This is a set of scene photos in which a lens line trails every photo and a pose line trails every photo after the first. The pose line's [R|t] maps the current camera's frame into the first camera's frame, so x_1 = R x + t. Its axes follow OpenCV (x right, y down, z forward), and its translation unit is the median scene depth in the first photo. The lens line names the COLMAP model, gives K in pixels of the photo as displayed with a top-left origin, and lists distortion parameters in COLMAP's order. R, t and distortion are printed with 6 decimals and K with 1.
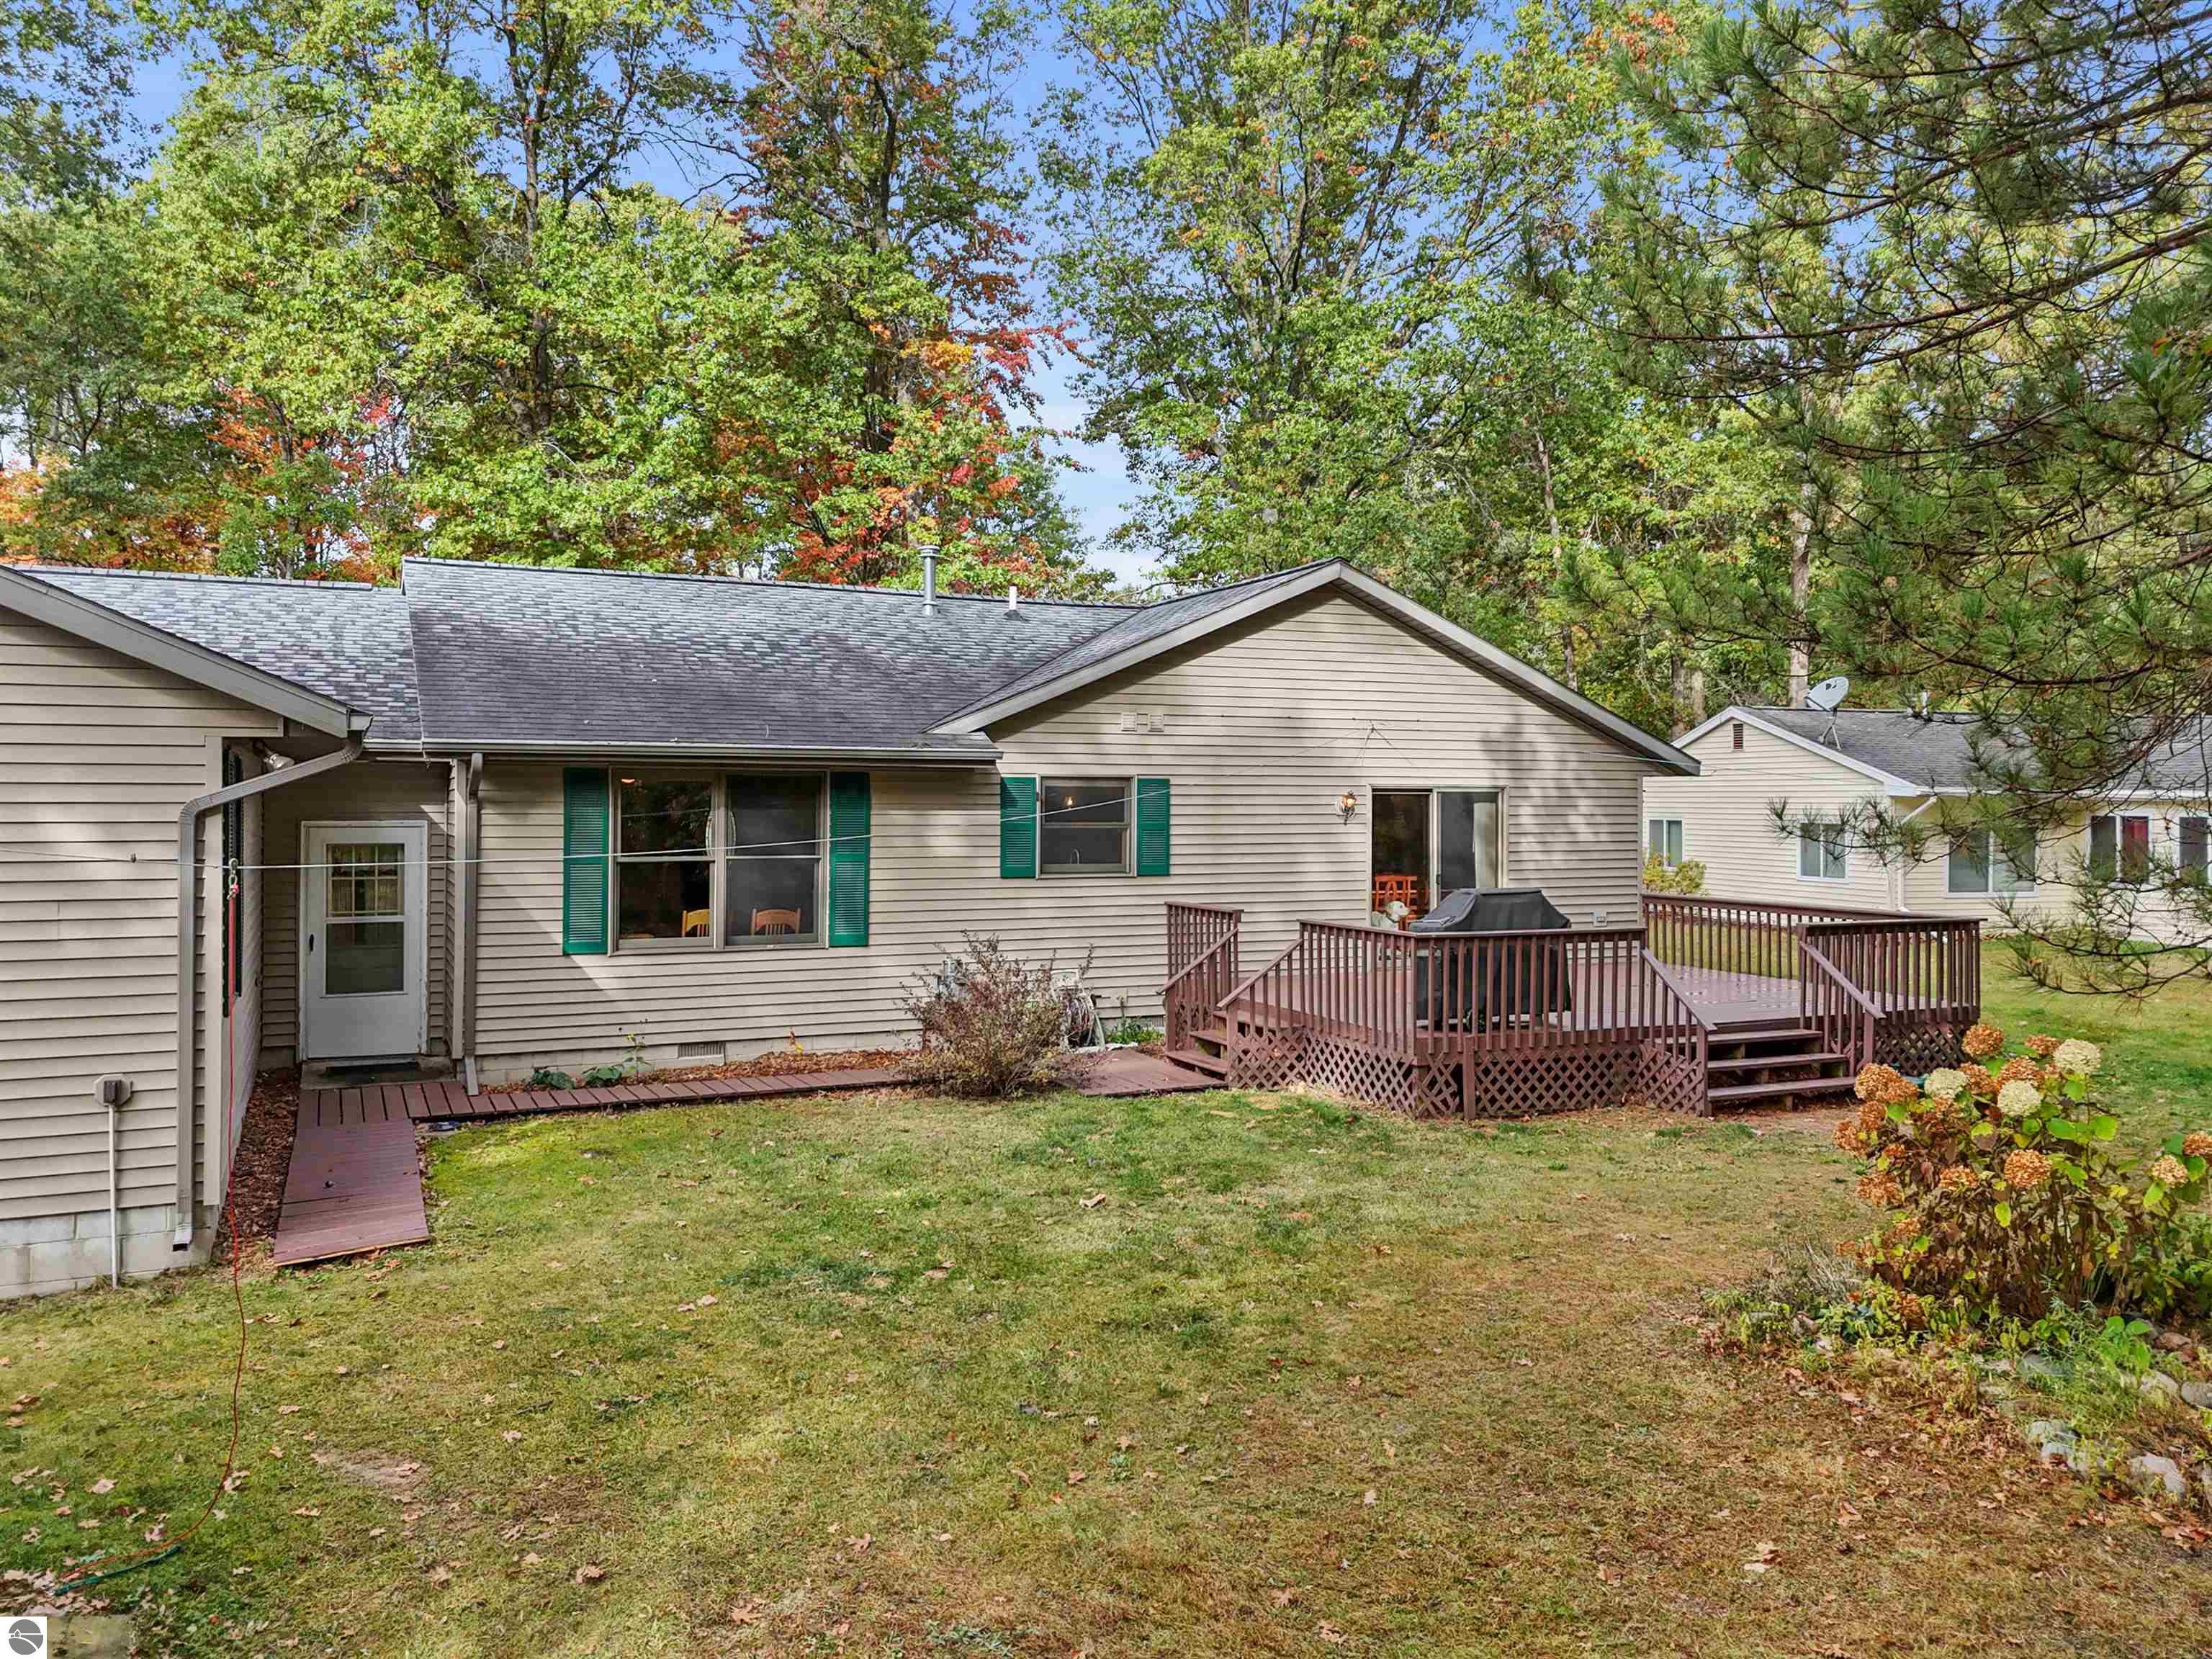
lens RADIAL K [[1621.0, 0, 1115.7], [0, 1621.0, 818.1], [0, 0, 1]] dist [0.061034, -0.092701]
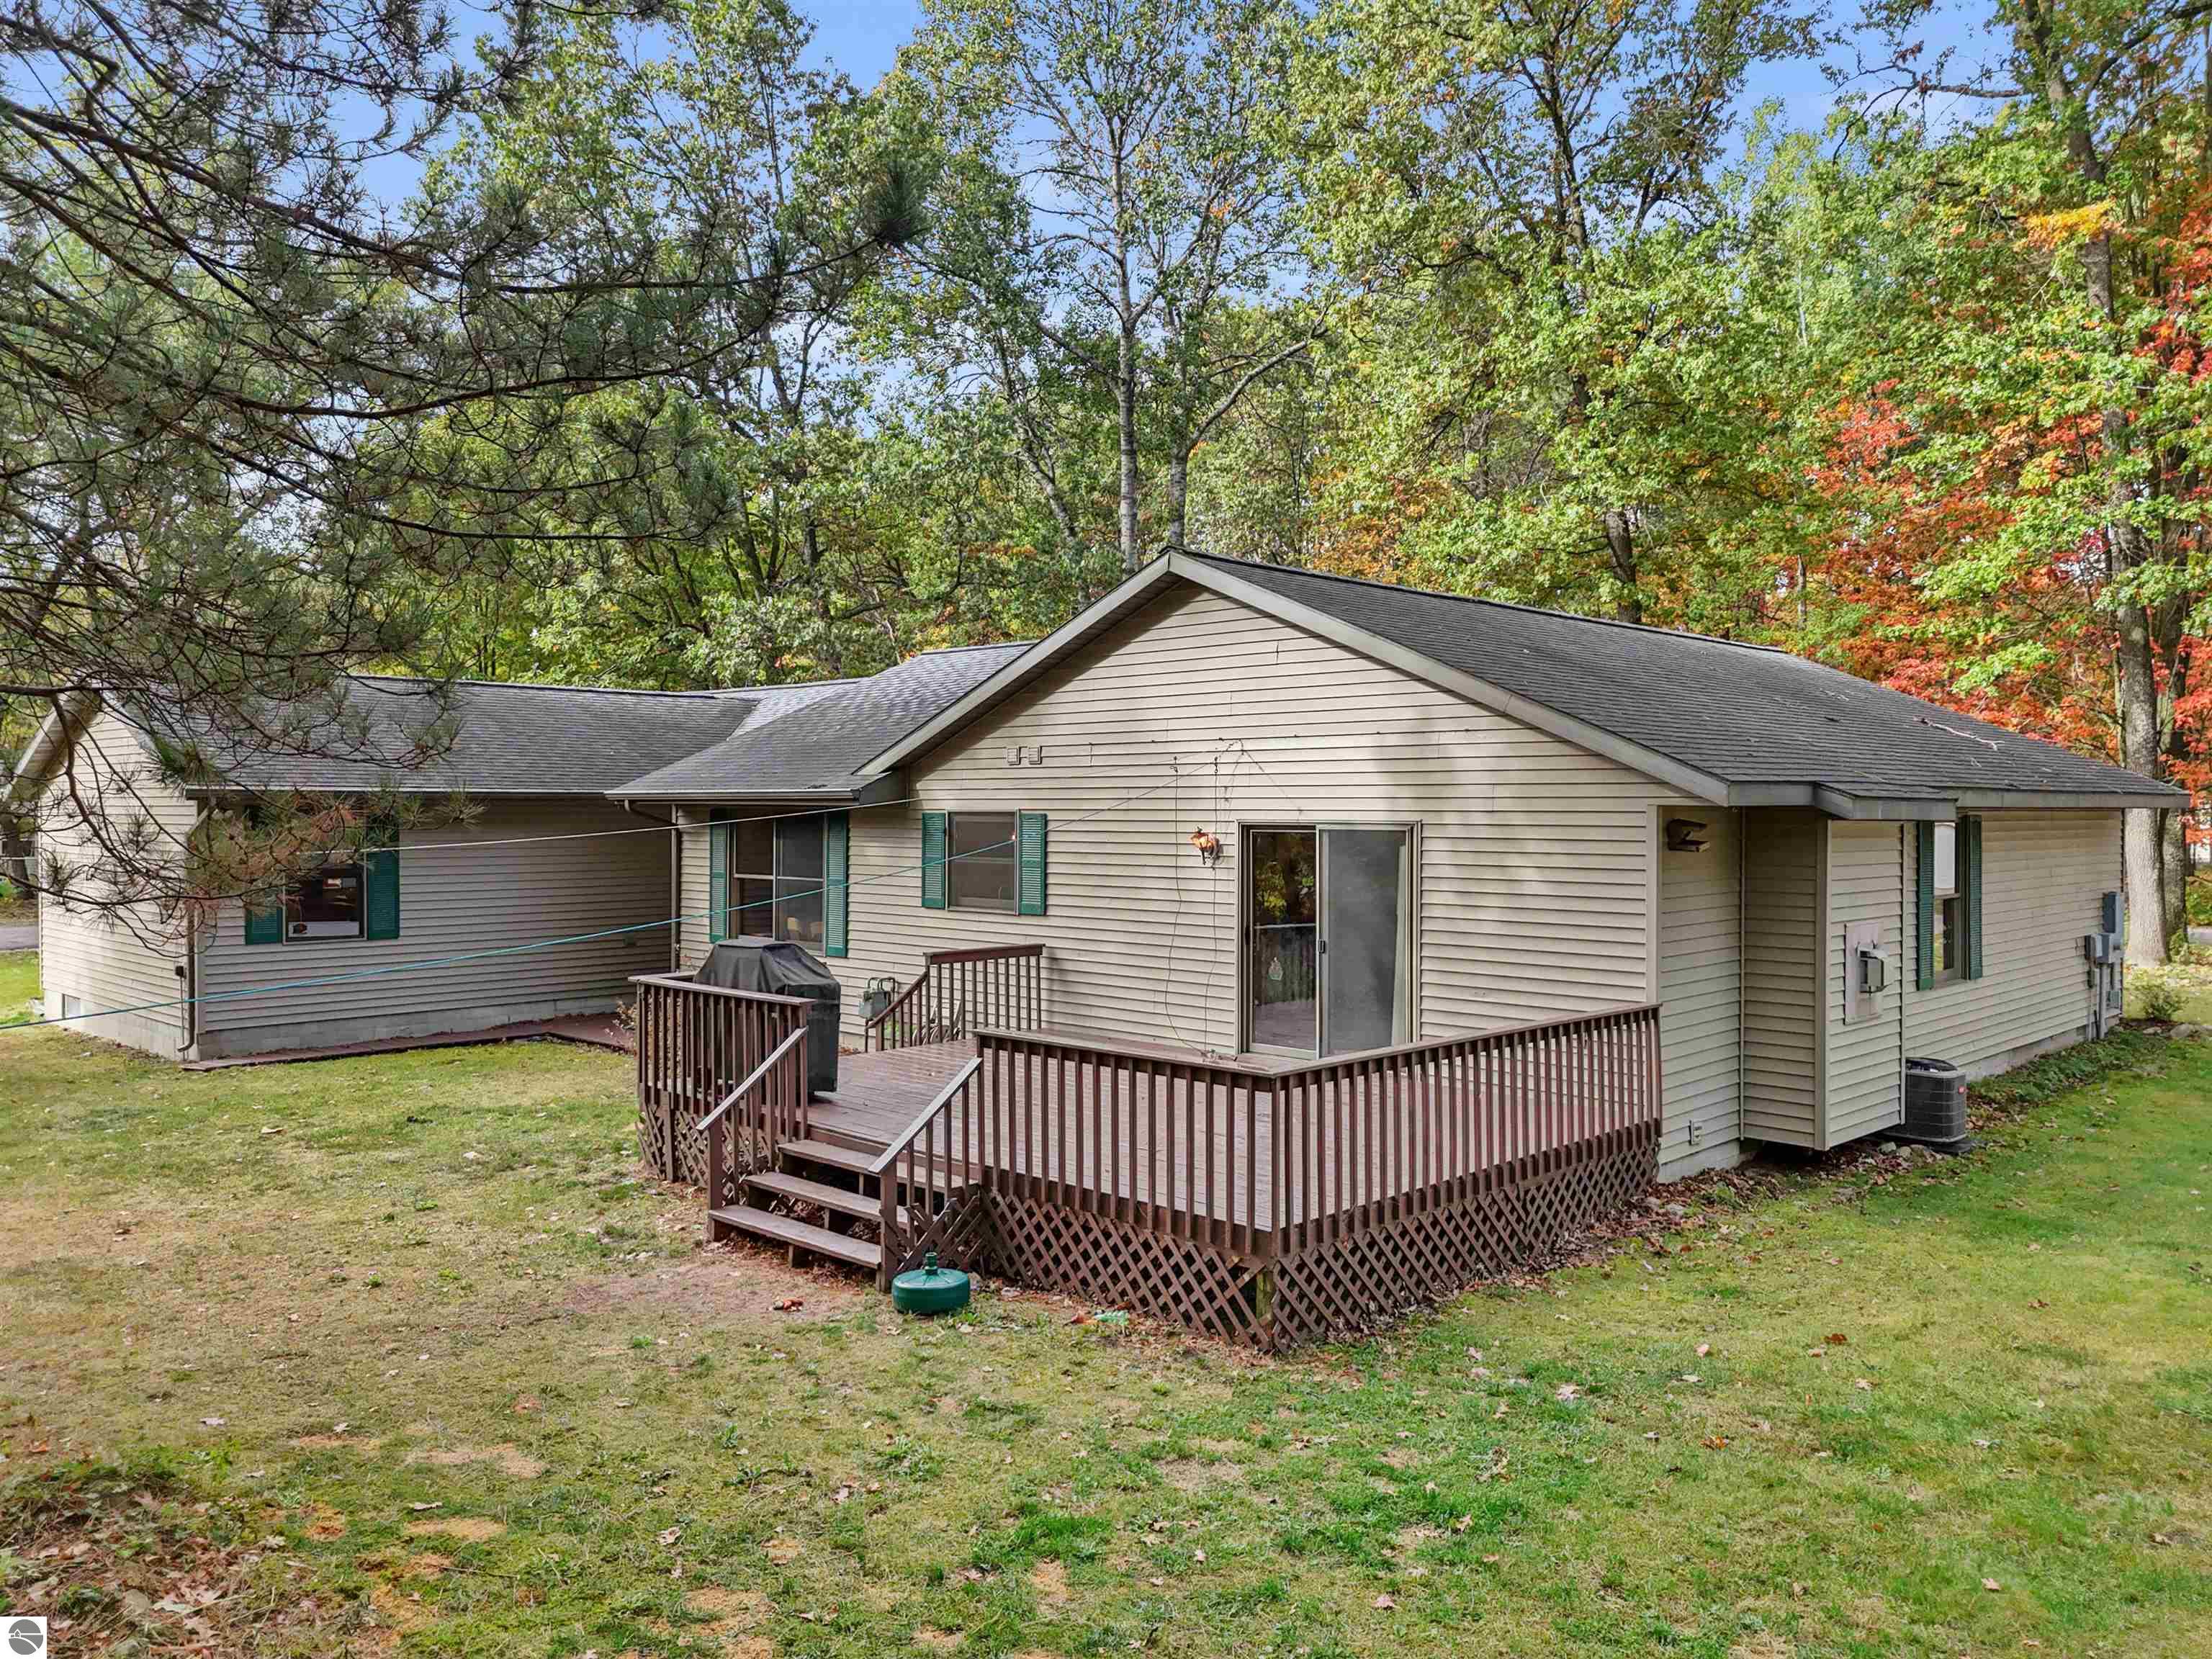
lens RADIAL K [[1621.0, 0, 1115.7], [0, 1621.0, 818.1], [0, 0, 1]] dist [0.061034, -0.092701]
pose [[0.329058, 0.003307, -0.944304, 0.883374], [-0.001785, 0.999994, 0.002880, -0.022406], [0.944308, 0.000738, 0.329062, 0.673544]]
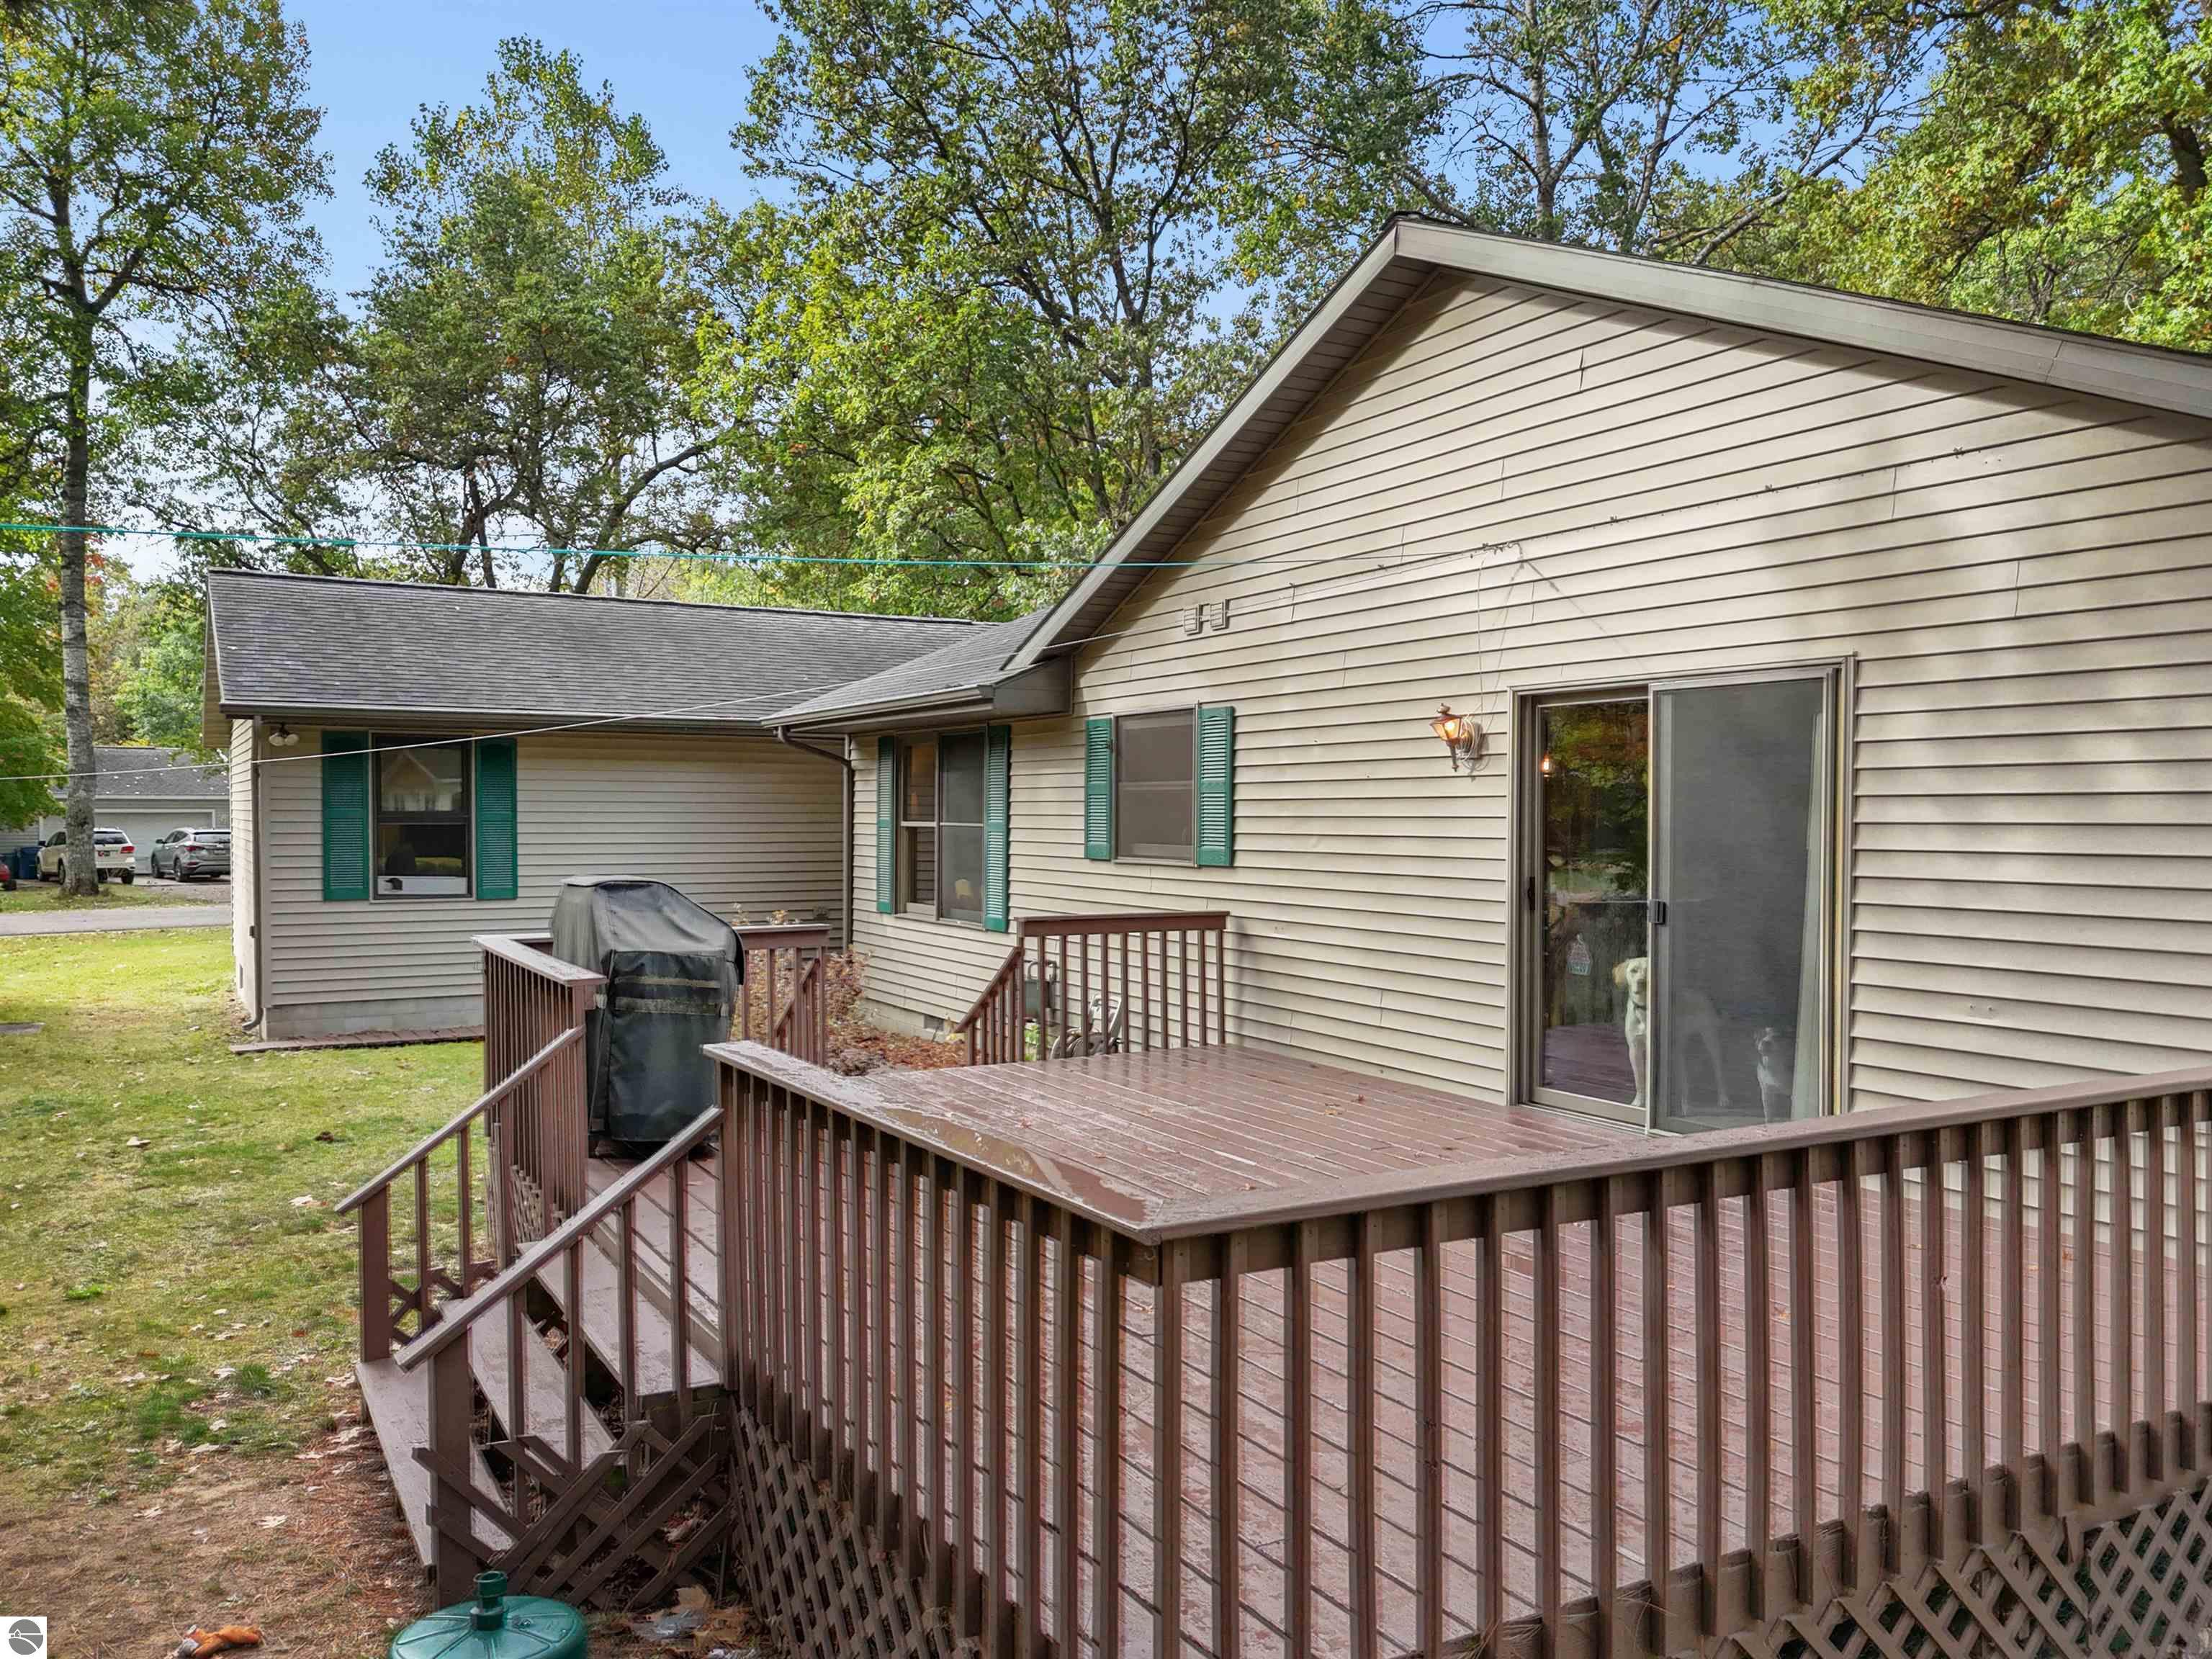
lens RADIAL K [[1656.7, 0, 1111.9], [0, 1656.7, 856.7], [0, 0, 1]] dist [0.045739, -0.029229]
pose [[0.055712, 0.024600, -0.998144, 0.603837], [-0.004870, 0.999691, 0.024366, 0.016268], [0.998435, 0.003503, 0.055814, 0.856198]]
